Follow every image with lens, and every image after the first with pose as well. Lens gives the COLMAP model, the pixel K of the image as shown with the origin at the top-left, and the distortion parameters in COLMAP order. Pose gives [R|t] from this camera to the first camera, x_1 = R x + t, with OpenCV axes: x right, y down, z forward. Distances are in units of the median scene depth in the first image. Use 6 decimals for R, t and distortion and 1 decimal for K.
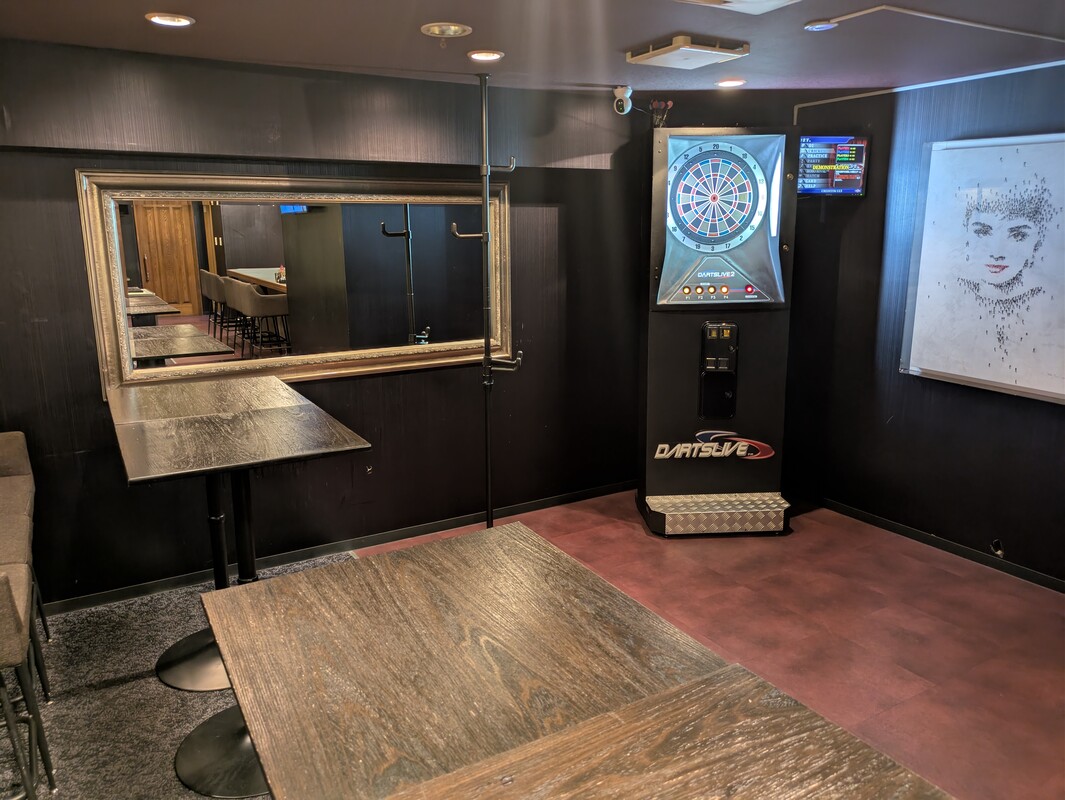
lens RADIAL K [[813.5, 0, 532.5], [0, 813.5, 400.0], [0, 0, 1]] dist [0.049380, -0.070439]
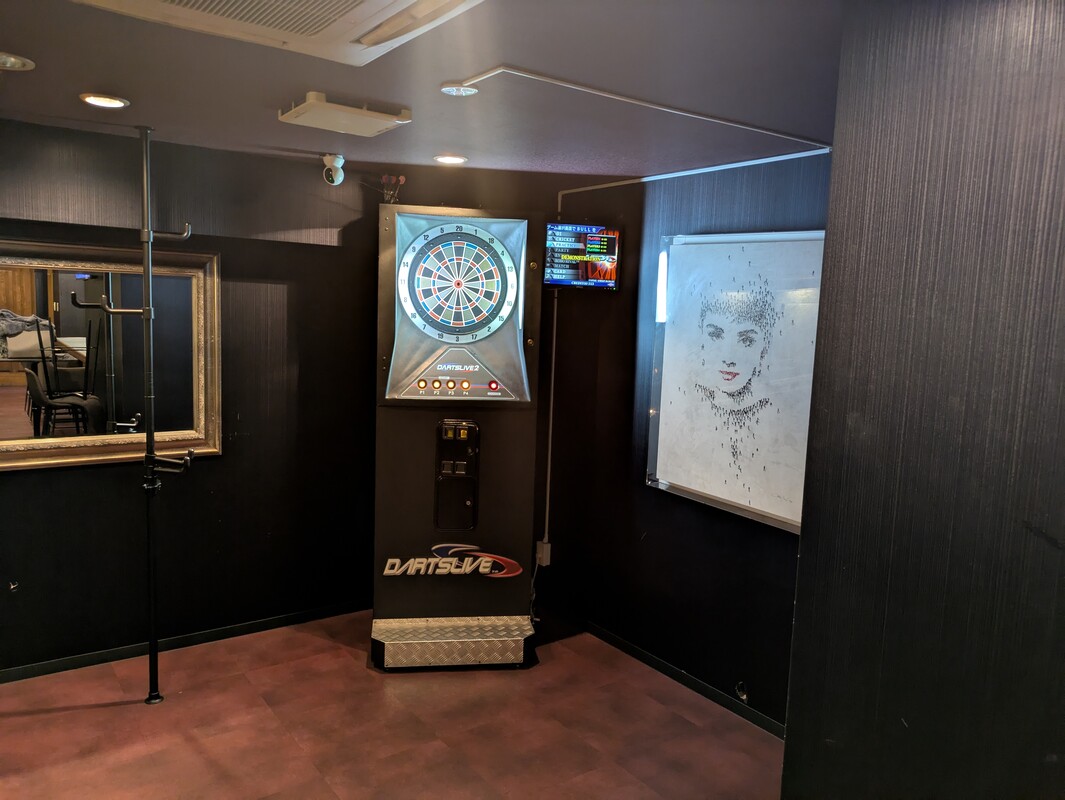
lens RADIAL K [[813.5, 0, 532.5], [0, 813.5, 400.0], [0, 0, 1]] dist [0.049380, -0.070439]
pose [[0.995133, 0.037148, 0.091276, 0.231643], [-0.027964, 0.994603, -0.099913, -0.032357], [-0.094495, 0.096874, 0.990801, 0.113930]]
